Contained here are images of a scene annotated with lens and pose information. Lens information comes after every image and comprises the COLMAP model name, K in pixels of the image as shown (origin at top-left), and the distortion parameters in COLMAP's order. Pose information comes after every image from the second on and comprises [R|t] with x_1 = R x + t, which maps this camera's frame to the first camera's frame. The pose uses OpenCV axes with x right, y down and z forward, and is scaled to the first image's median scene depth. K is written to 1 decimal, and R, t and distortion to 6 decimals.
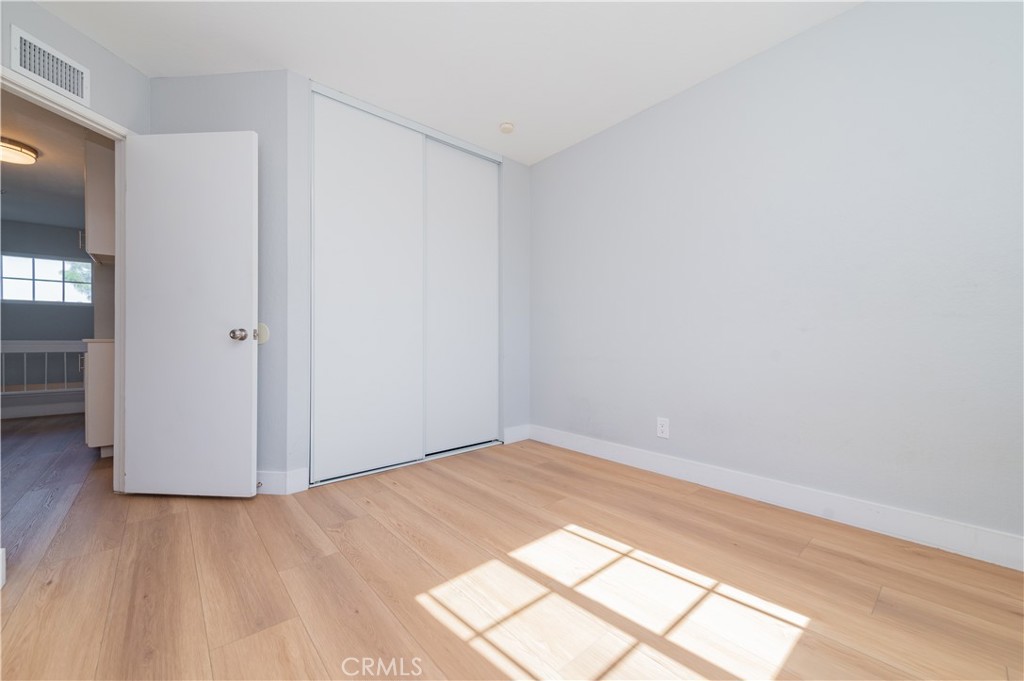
lens RADIAL K [[400.3, 0, 516.3], [0, 400.3, 340.5], [0, 0, 1]] dist [0.006866, -0.000317]
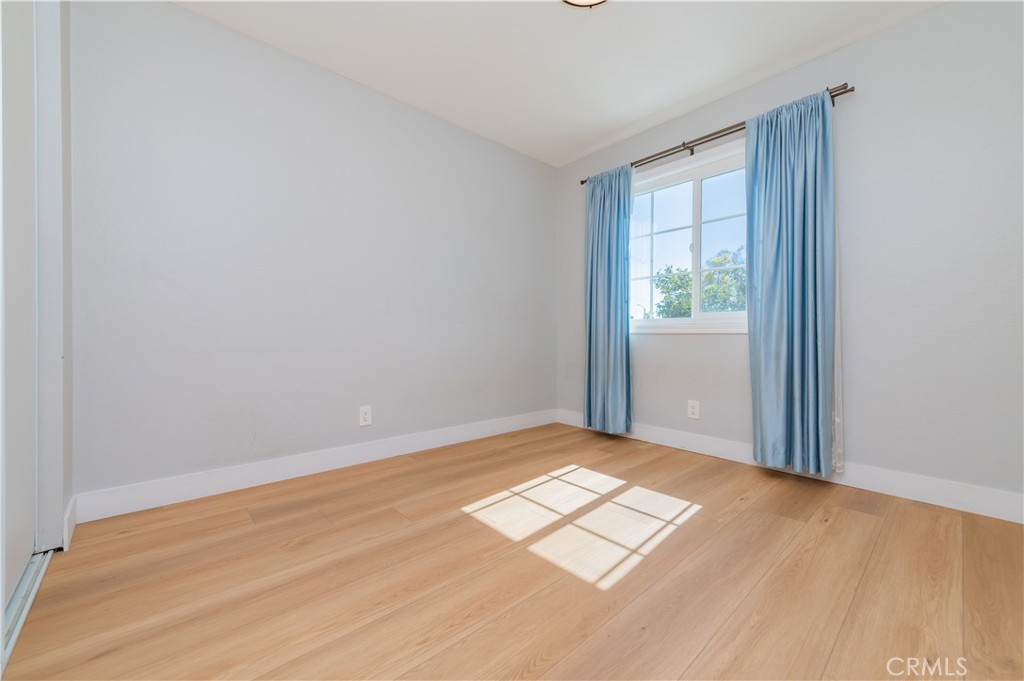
lens RADIAL K [[401.9, 0, 512.0], [0, 401.9, 340.5], [0, 0, 1]] dist [0.000623, -0.000222]
pose [[-0.010823, -0.010095, 0.999890, -0.964403], [-0.000283, 0.999949, 0.010092, 0.033799], [-0.999941, -0.000174, -0.010825, 0.993989]]
